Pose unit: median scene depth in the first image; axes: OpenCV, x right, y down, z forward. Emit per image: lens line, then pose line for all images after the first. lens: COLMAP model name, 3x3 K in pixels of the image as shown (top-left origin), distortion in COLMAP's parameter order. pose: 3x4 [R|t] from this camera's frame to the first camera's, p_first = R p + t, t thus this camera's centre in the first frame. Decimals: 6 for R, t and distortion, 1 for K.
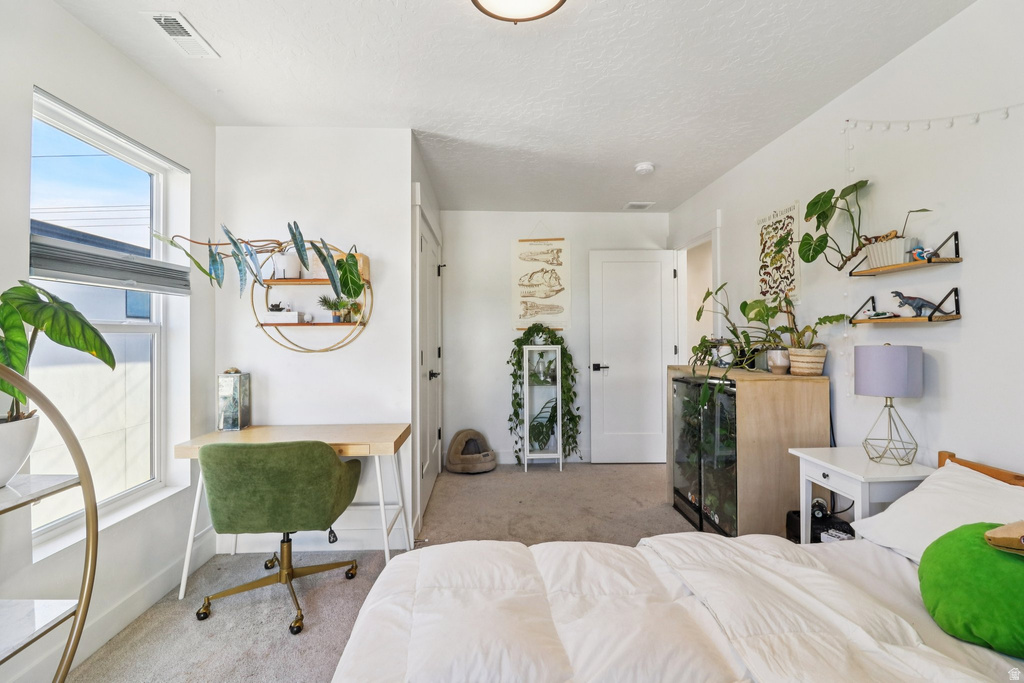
lens RADIAL K [[487.3, 0, 508.6], [0, 487.3, 339.0], [0, 0, 1]] dist [0.002709, -0.005580]
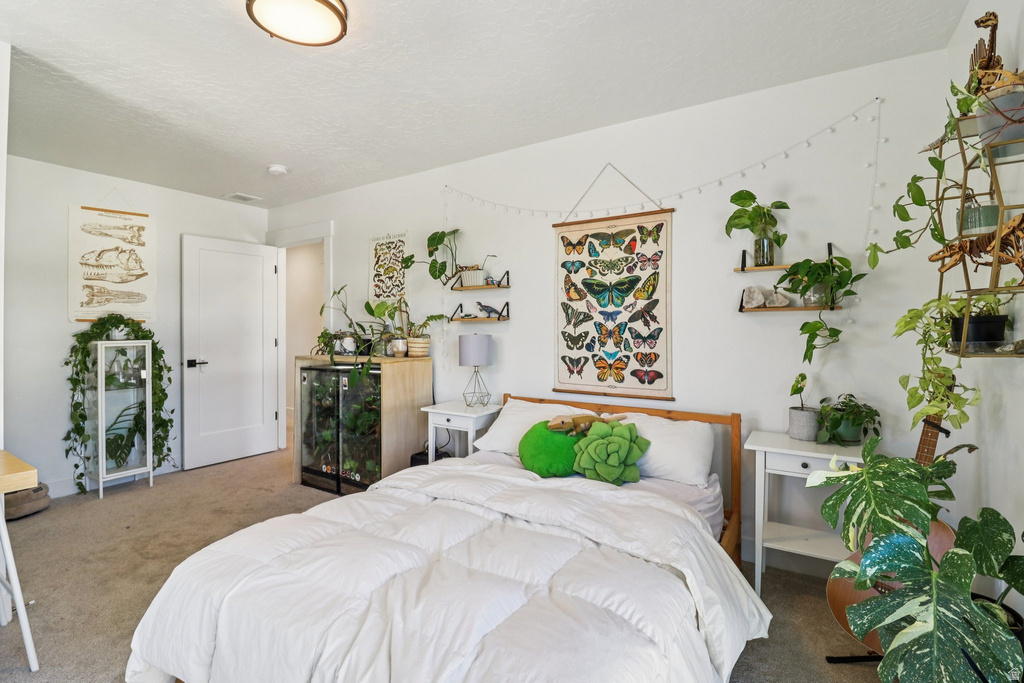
lens RADIAL K [[487.3, 0, 520.1], [0, 487.3, 336.3], [0, 0, 1]] dist [0.002709, -0.005580]
pose [[0.564726, -0.011062, 0.825204, -0.304548], [0.005063, 0.999938, 0.009940, 0.001784], [-0.825263, -0.001436, 0.564747, -0.029582]]
